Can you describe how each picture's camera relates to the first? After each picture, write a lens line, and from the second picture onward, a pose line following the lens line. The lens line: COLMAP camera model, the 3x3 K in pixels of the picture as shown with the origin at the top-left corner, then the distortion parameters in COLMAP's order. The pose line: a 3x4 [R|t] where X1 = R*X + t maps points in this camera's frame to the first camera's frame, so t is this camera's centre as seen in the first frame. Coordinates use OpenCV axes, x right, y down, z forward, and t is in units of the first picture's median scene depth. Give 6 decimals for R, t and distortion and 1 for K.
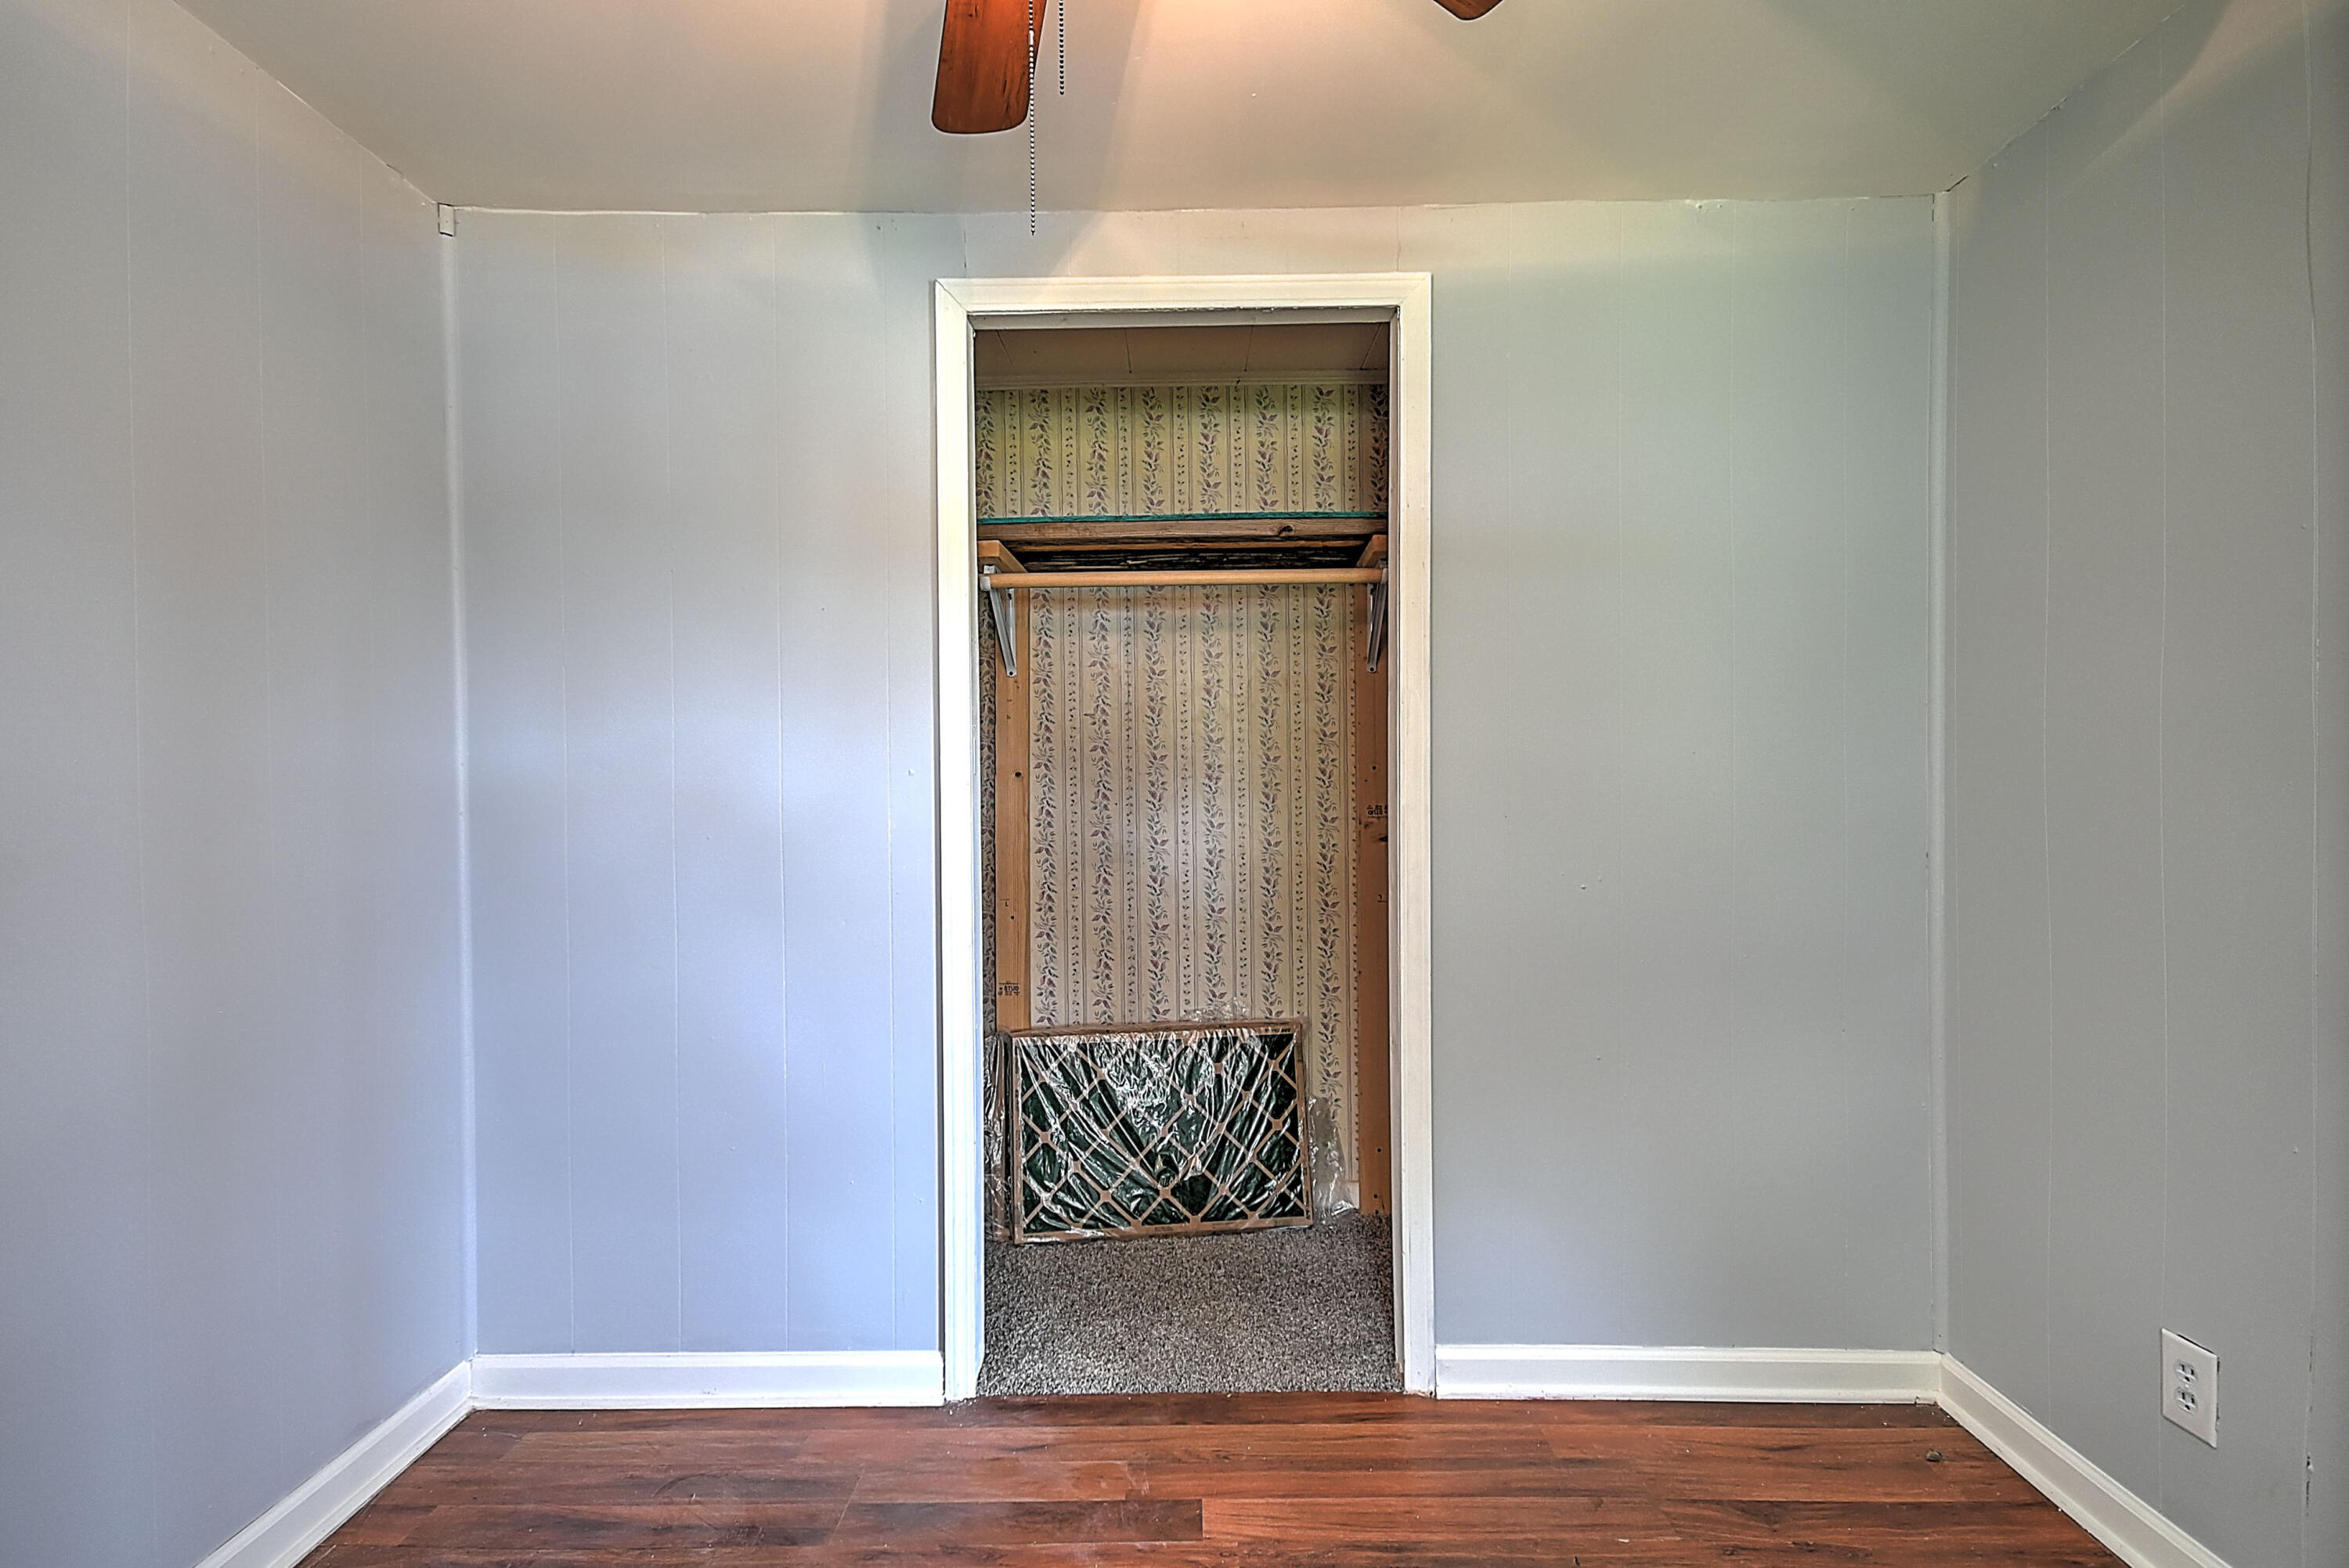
lens RADIAL K [[1064.7, 0, 1175.6], [0, 1064.7, 788.1], [0, 0, 1]] dist [0.008979, -0.003397]
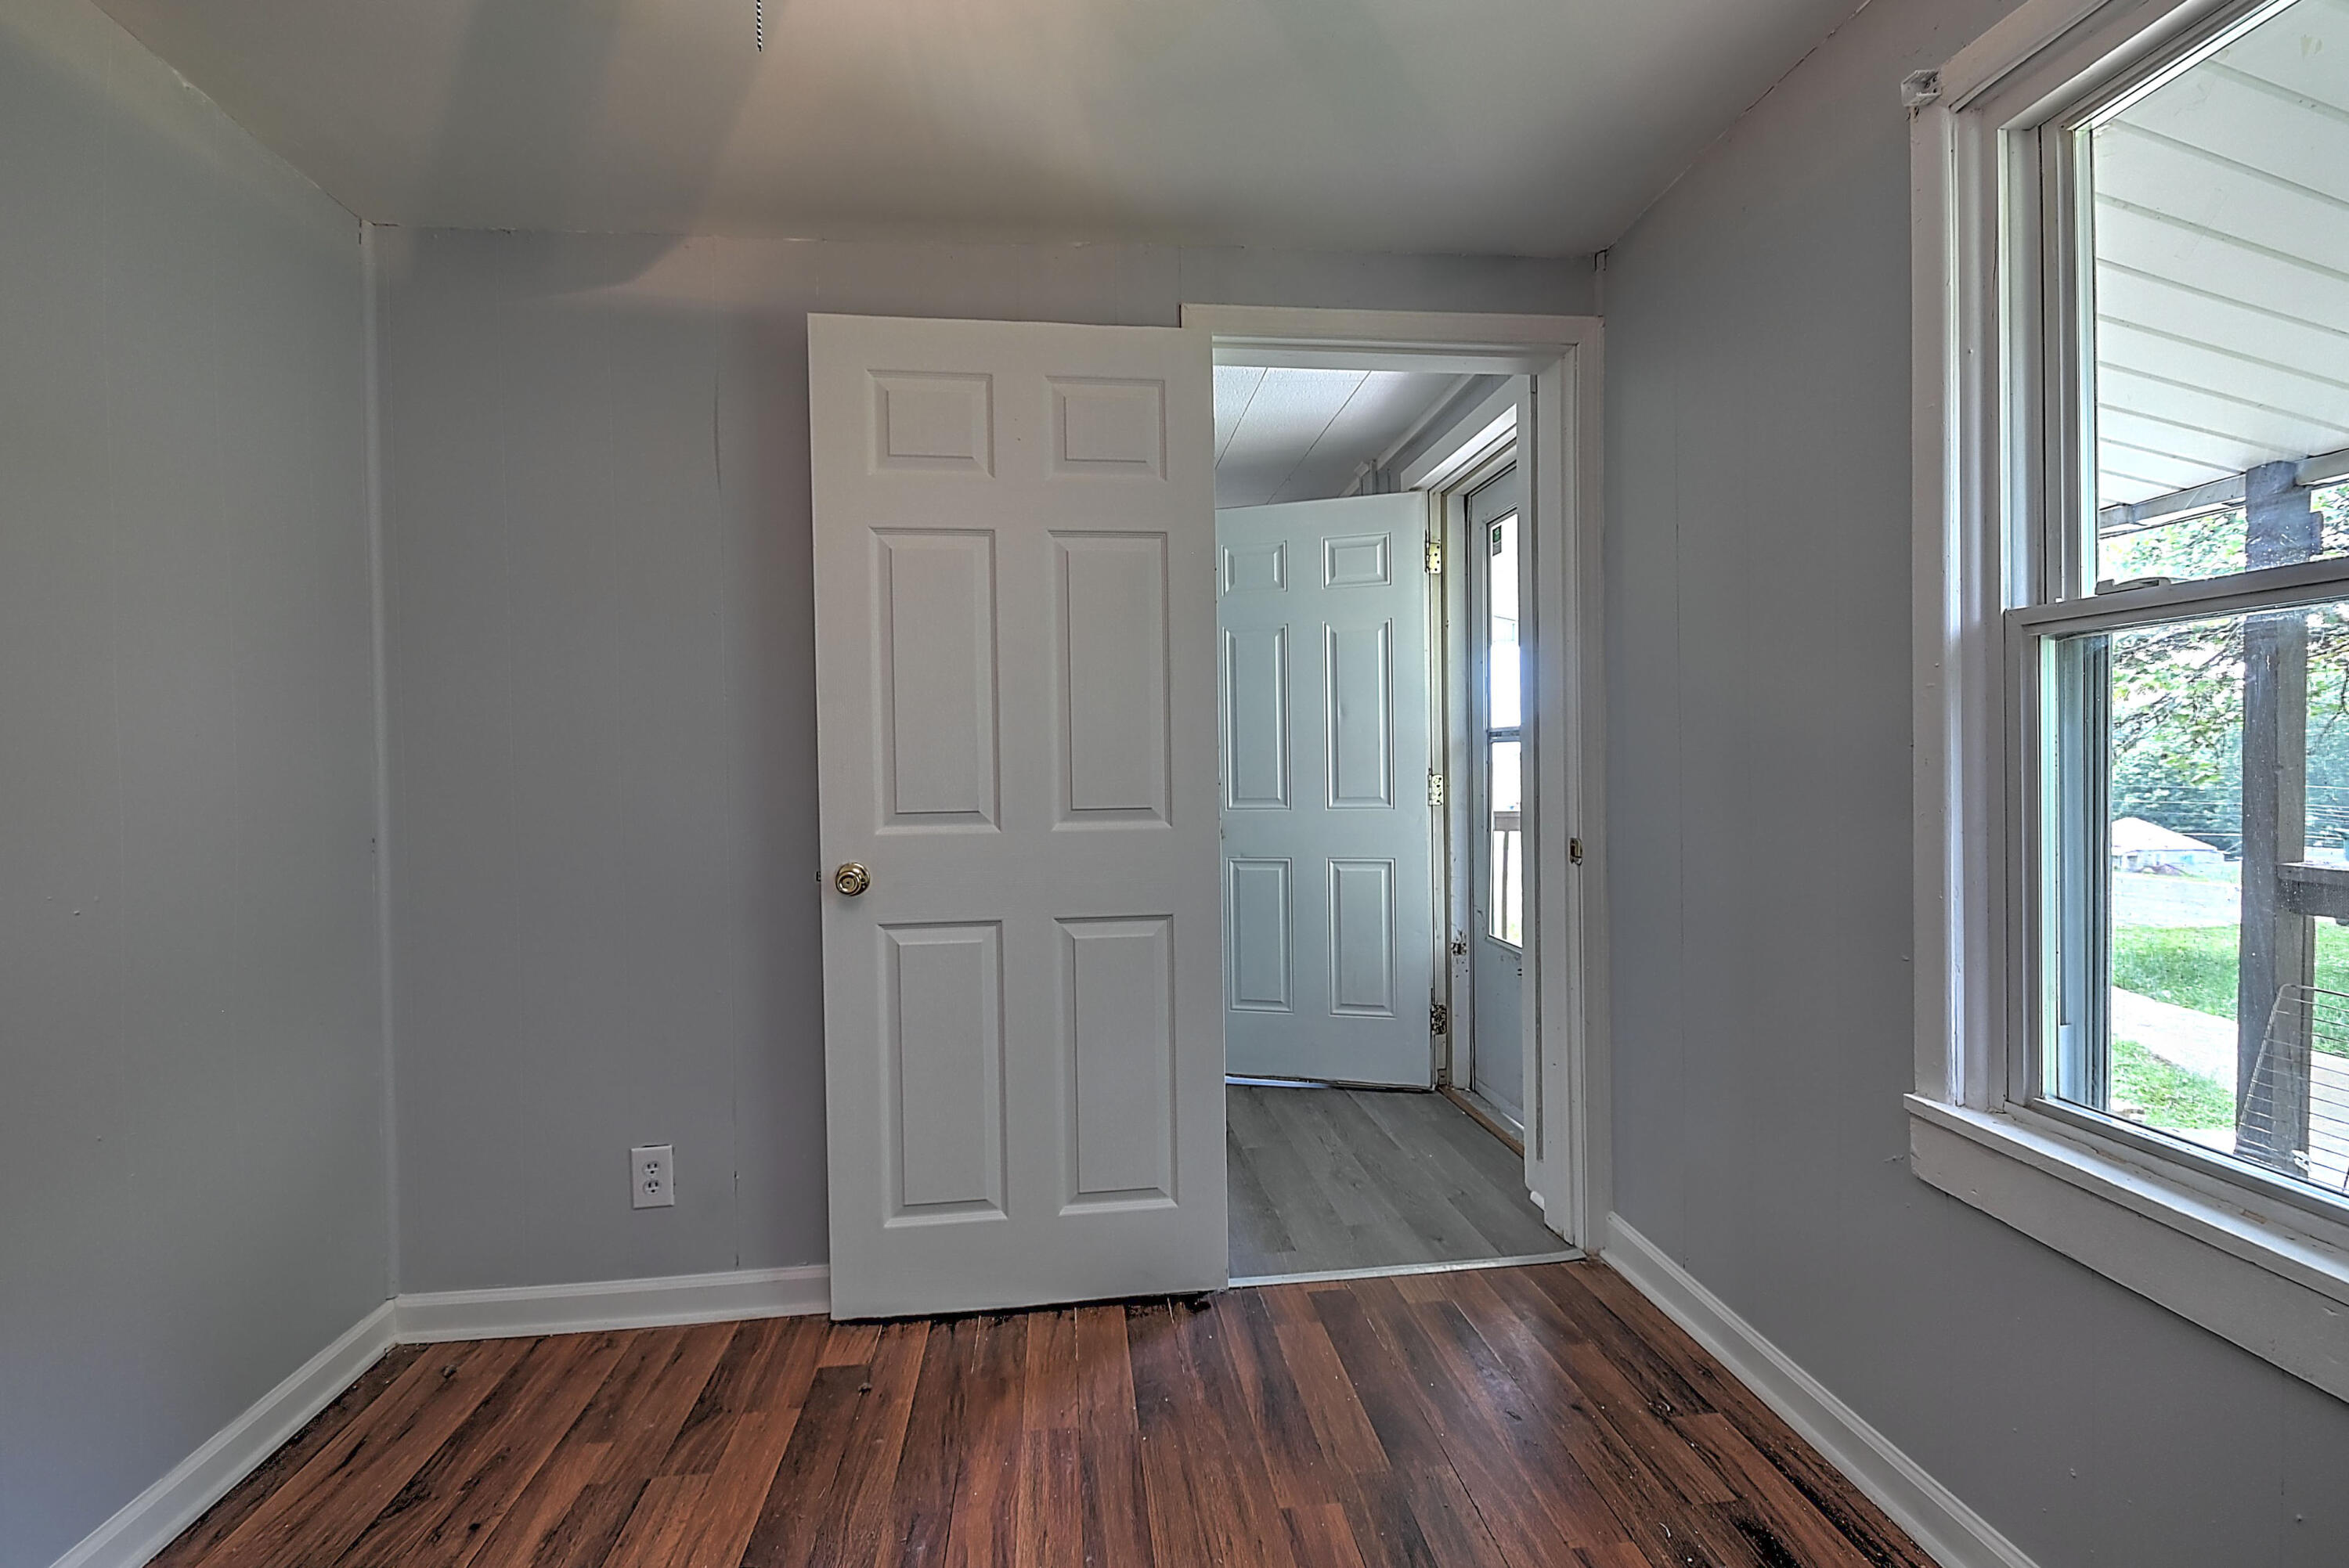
lens RADIAL K [[1007.5, 0, 1178.4], [0, 1007.5, 776.7], [0, 0, 1]] dist [-0.003162, -0.000281]
pose [[-0.116694, -0.001880, 0.993166, -0.372075], [0.014280, 0.999892, 0.003570, 0.007691], [-0.993065, 0.014600, -0.116654, 0.310139]]
